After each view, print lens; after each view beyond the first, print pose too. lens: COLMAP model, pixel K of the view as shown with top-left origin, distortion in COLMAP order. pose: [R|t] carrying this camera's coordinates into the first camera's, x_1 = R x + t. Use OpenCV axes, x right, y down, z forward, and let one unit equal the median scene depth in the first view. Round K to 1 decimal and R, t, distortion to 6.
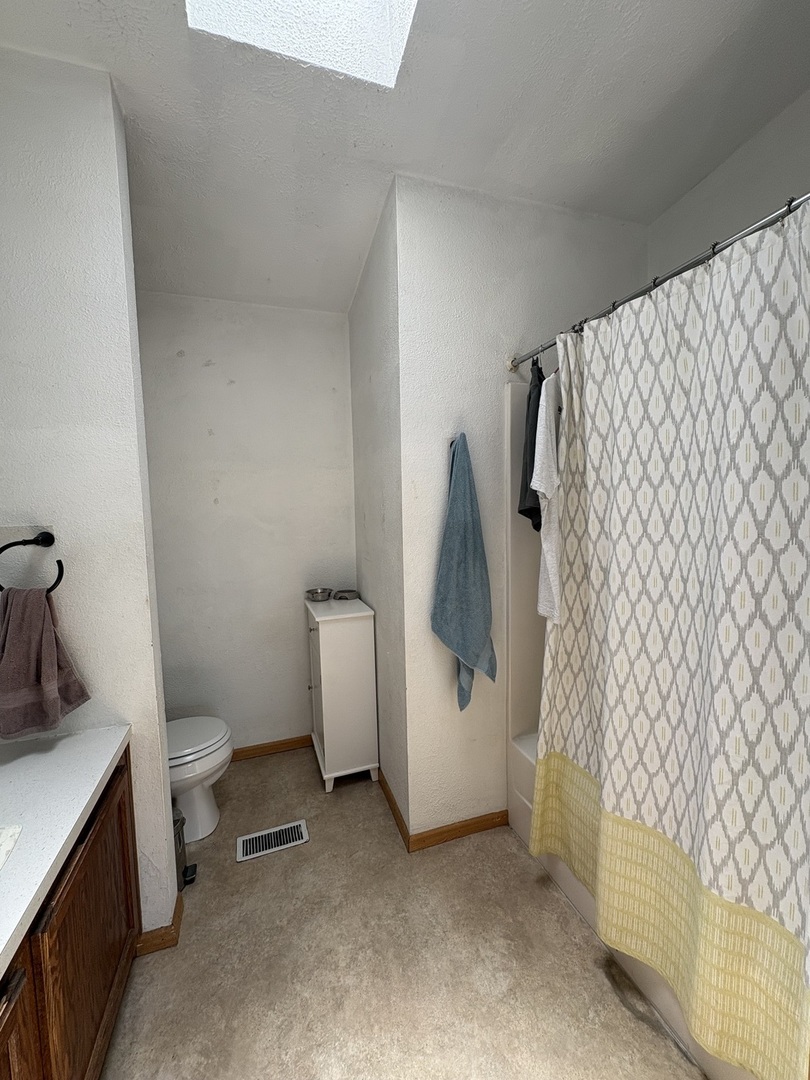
lens RADIAL K [[429.3, 0, 405.8], [0, 429.3, 537.2], [0, 0, 1]] dist [-0.000141, 0.000288]
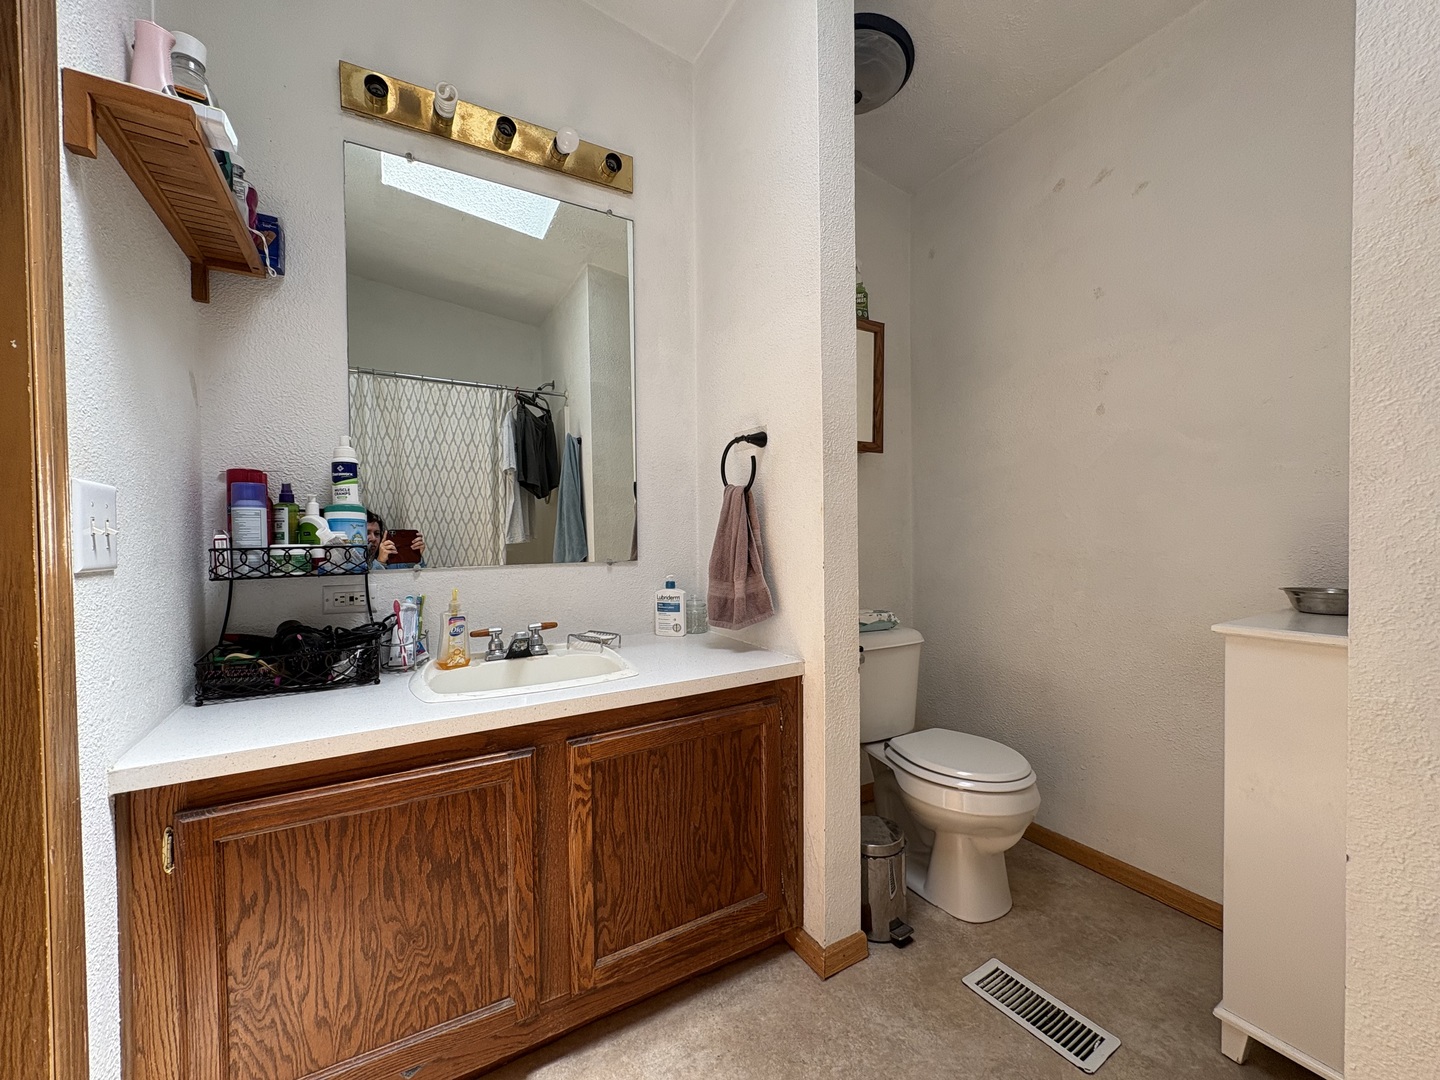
lens RADIAL K [[572.4, 0, 720.9], [0, 572.4, 546.7], [0, 0, 1]] dist [-0.000141, 0.000288]
pose [[0.196644, 0.041158, -0.979611, 0.266554], [-0.069398, 0.997197, 0.027966, 0.137257], [0.978016, 0.062484, 0.198949, 0.423762]]
